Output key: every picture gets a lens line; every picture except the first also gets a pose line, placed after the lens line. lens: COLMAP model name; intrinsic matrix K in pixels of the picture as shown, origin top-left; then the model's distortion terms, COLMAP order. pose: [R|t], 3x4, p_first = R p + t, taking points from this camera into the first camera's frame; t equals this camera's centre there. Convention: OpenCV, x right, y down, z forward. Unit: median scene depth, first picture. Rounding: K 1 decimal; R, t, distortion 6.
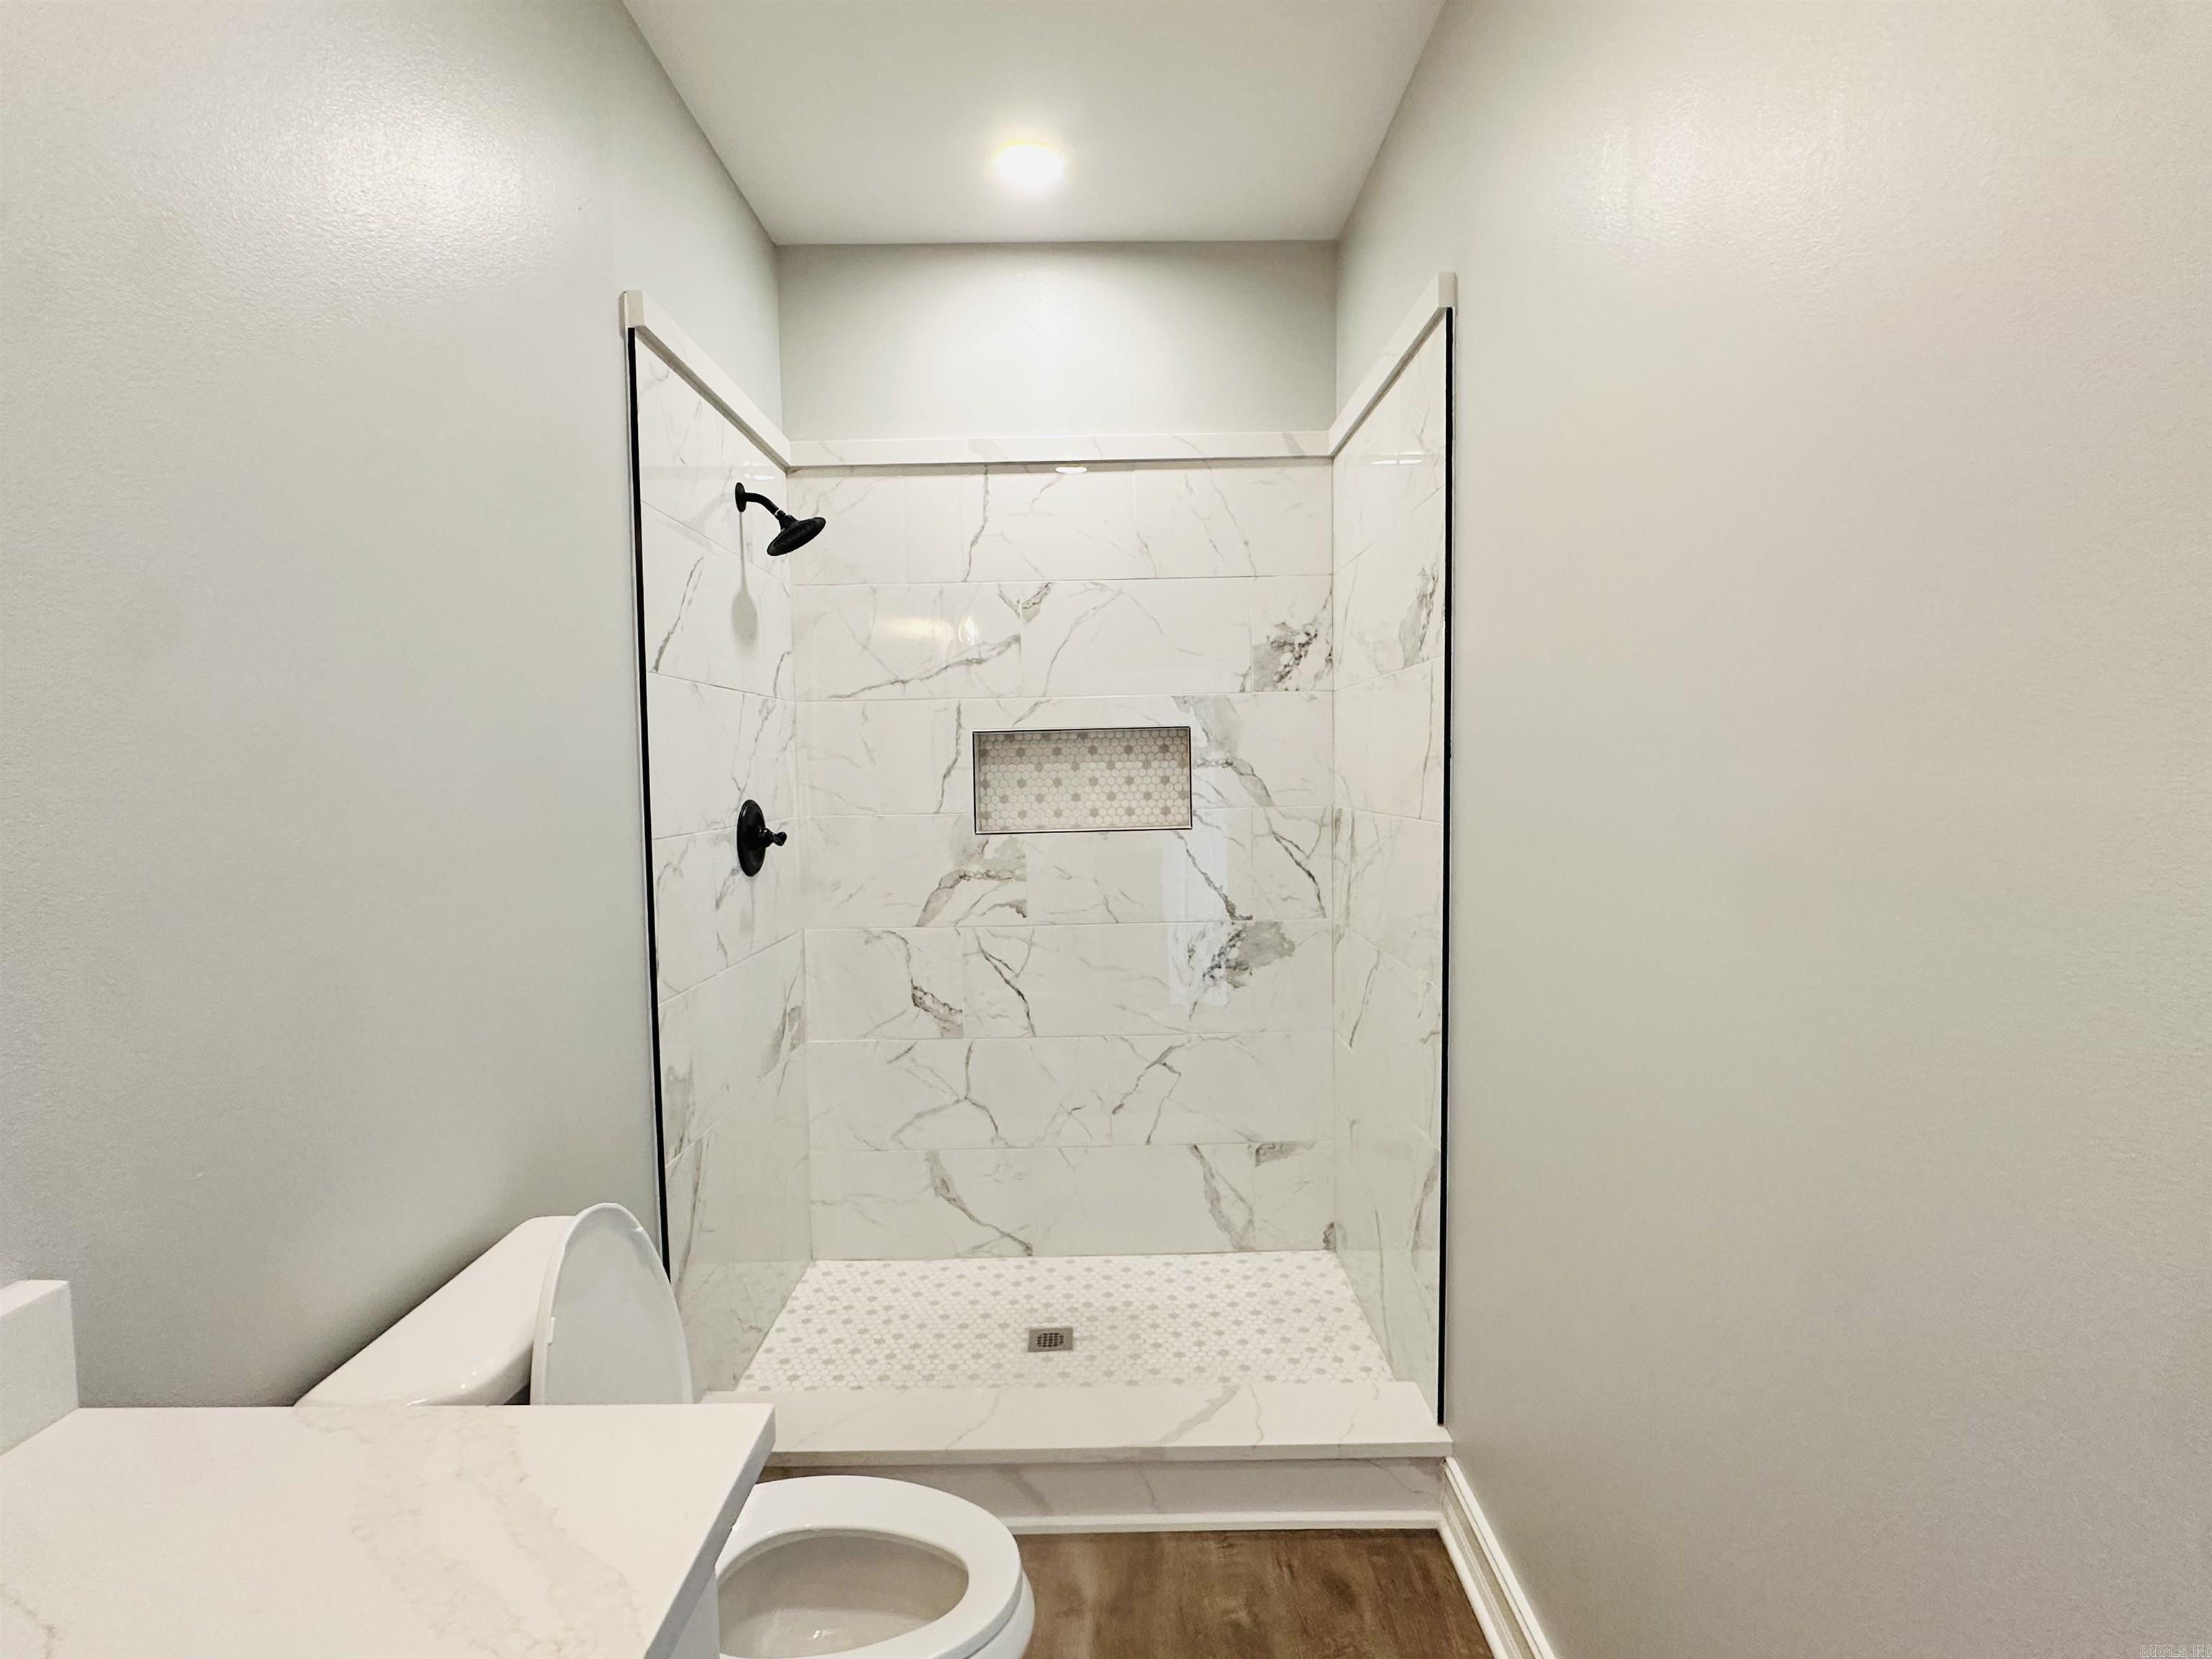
lens RADIAL K [[1049.1, 0, 1106.3], [0, 1049.1, 833.5], [0, 0, 1]] dist [-0.003853, -0.000877]
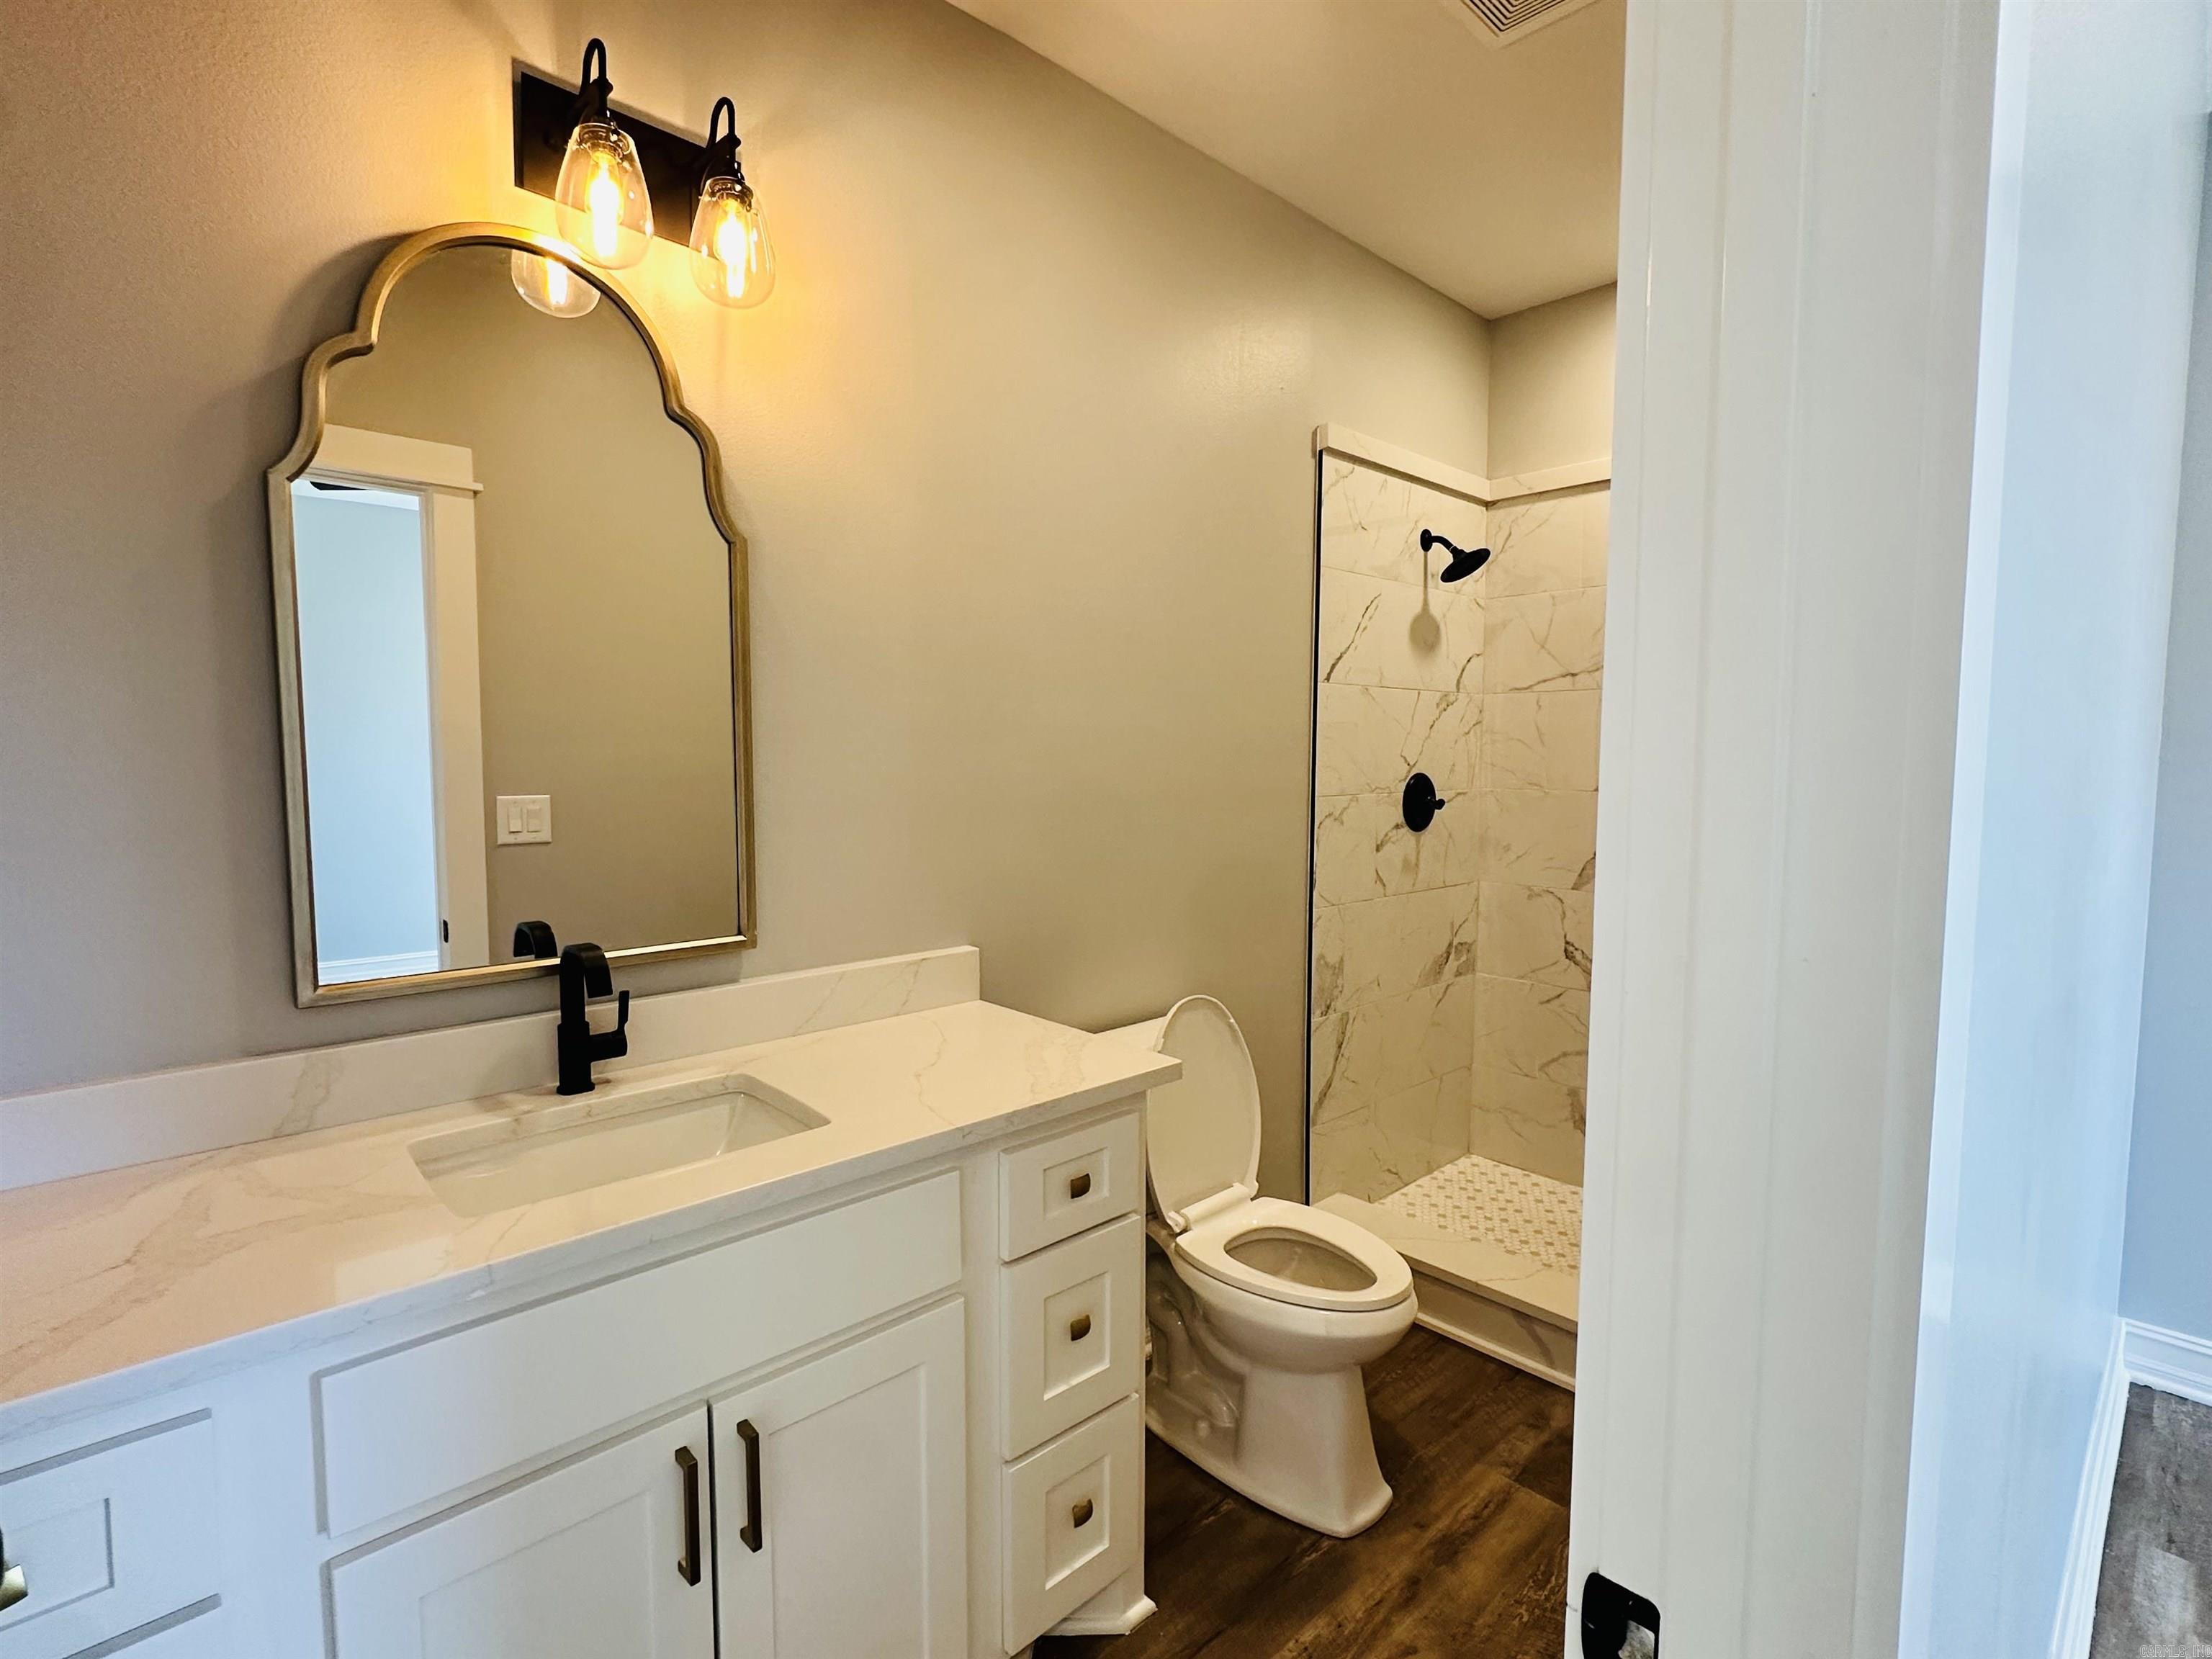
lens RADIAL K [[1049.1, 0, 1115.6], [0, 1049.1, 826.4], [0, 0, 1]] dist [-0.003853, -0.000877]
pose [[0.687171, 0.067241, -0.723377, 0.301773], [-0.056856, 0.997631, 0.038723, 0.004515], [0.724267, 0.014519, 0.689367, -0.147927]]
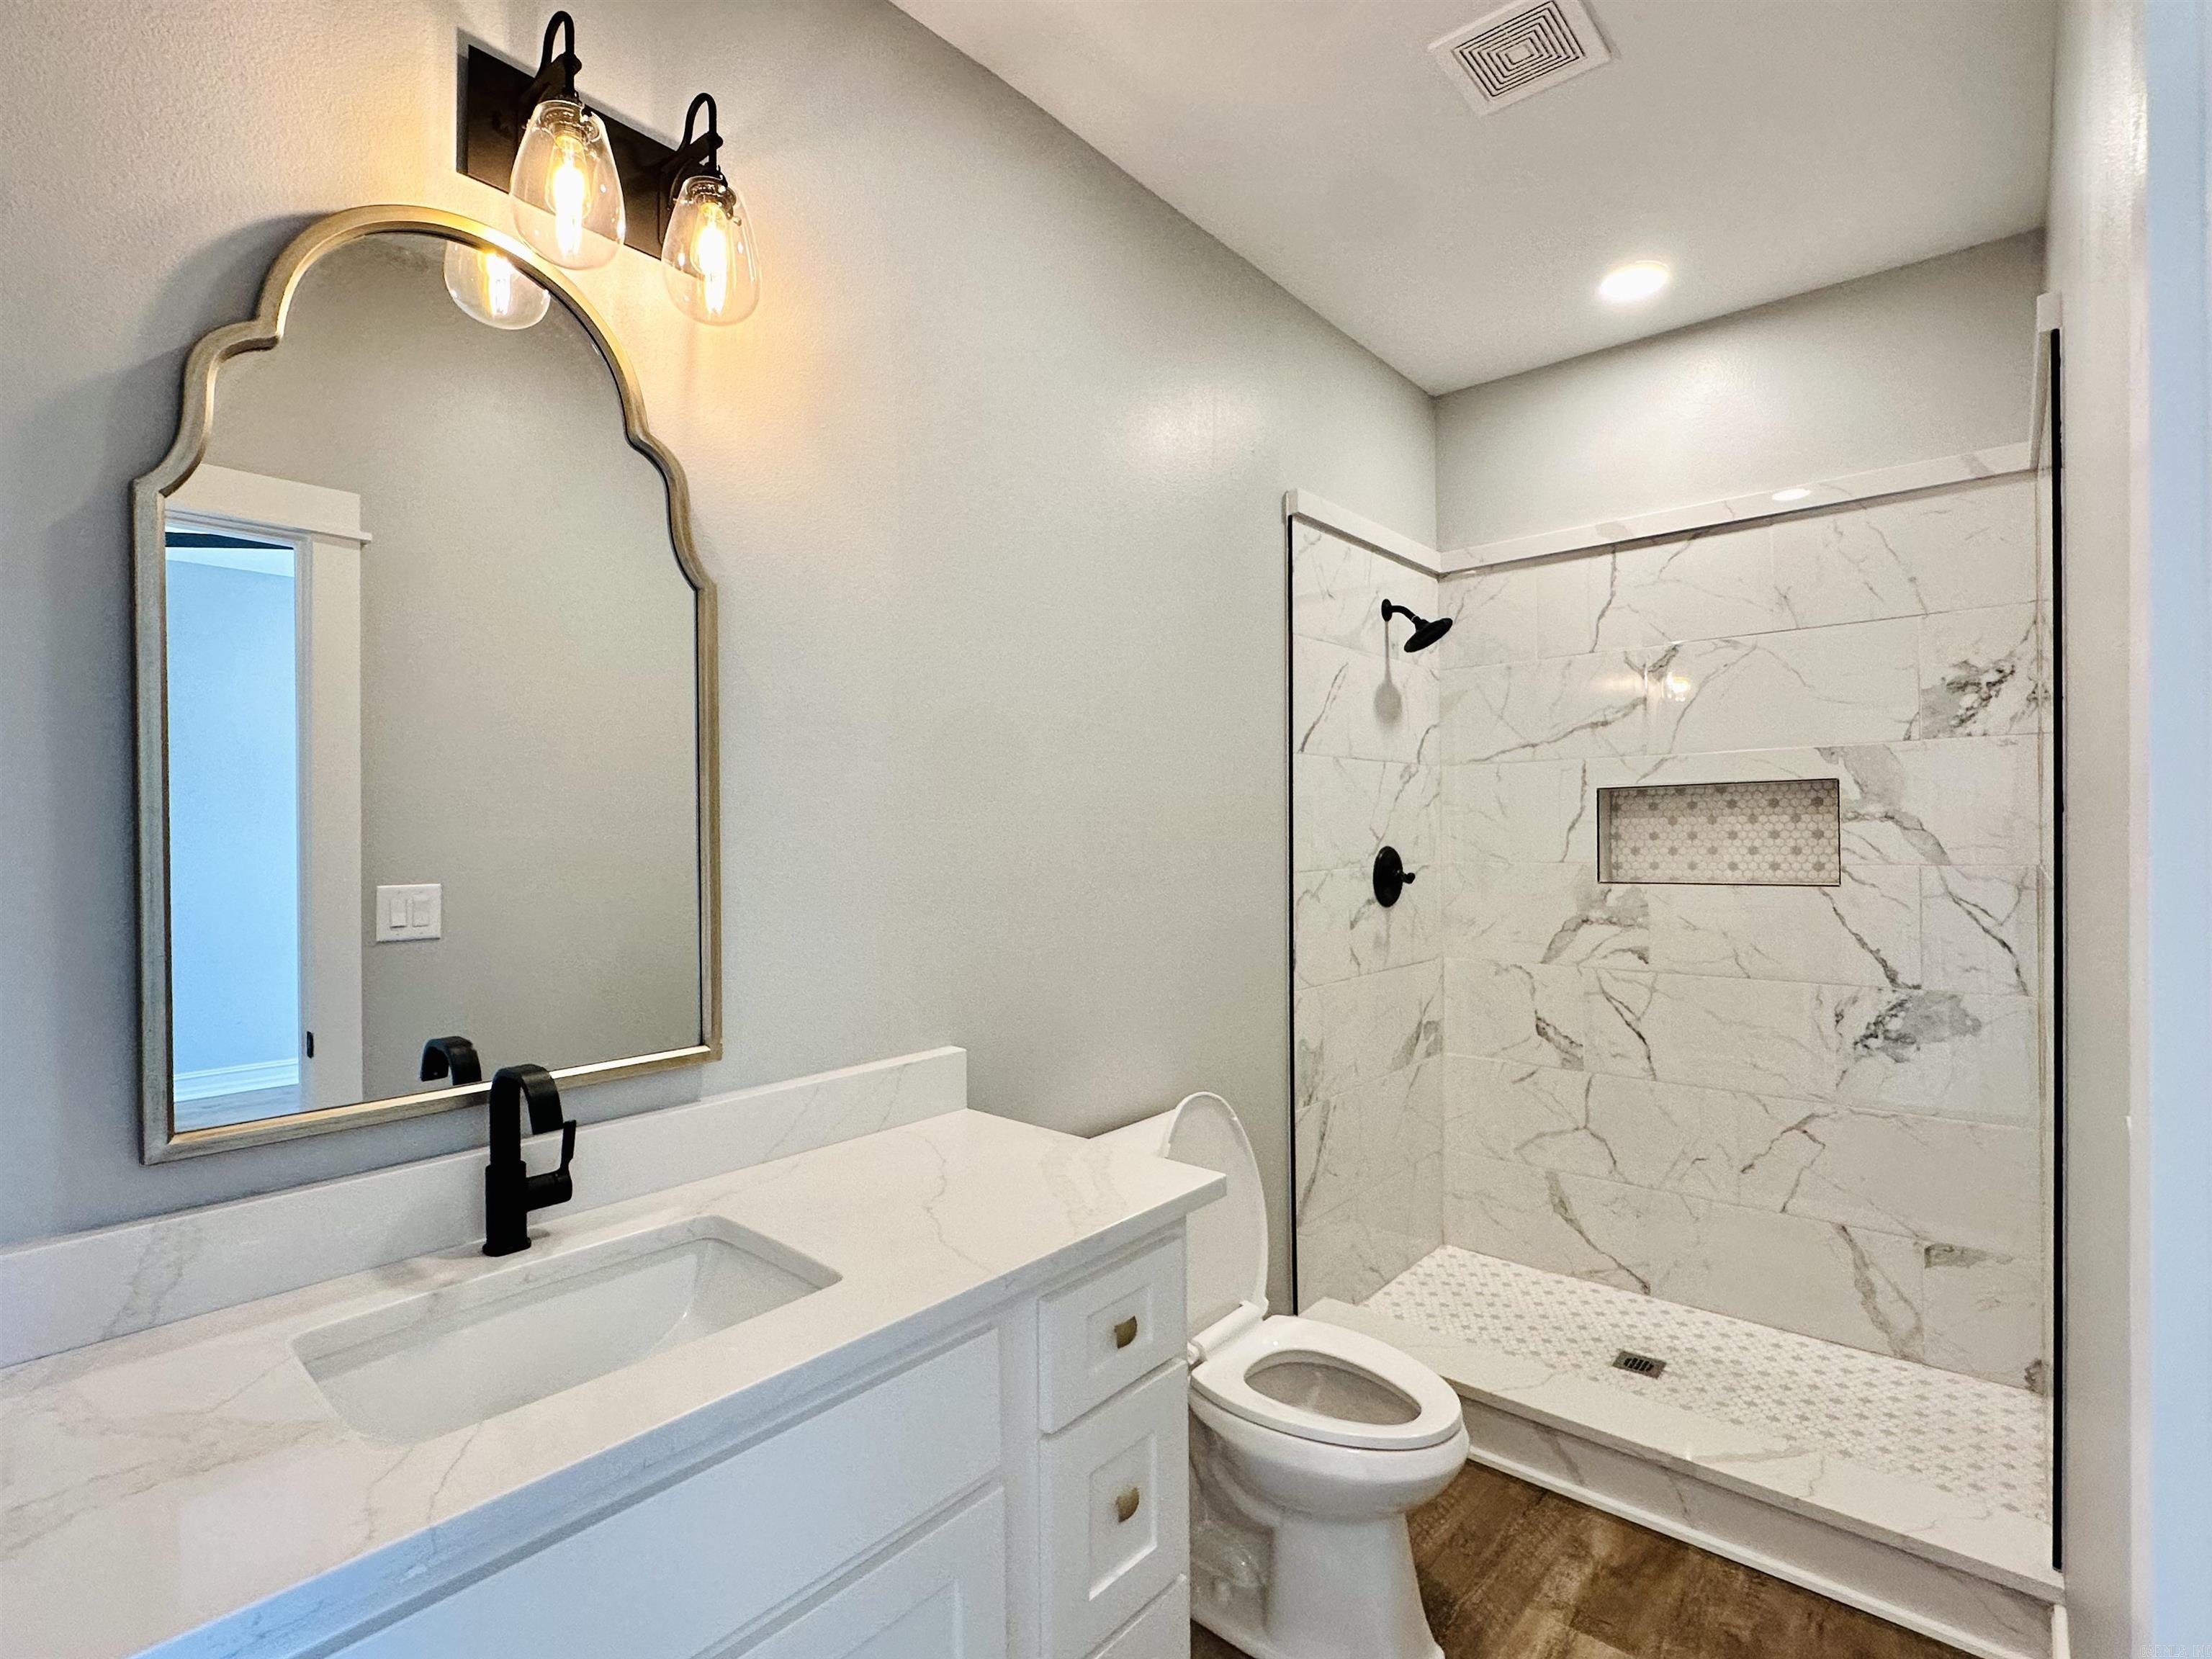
lens RADIAL K [[1049.1, 0, 1108.8], [0, 1049.1, 833.1], [0, 0, 1]] dist [-0.003853, -0.000877]
pose [[0.756619, 0.009410, -0.653789, 0.200901], [-0.042388, 0.998499, -0.034683, 0.008769], [0.652481, 0.053955, 0.755882, -0.150598]]
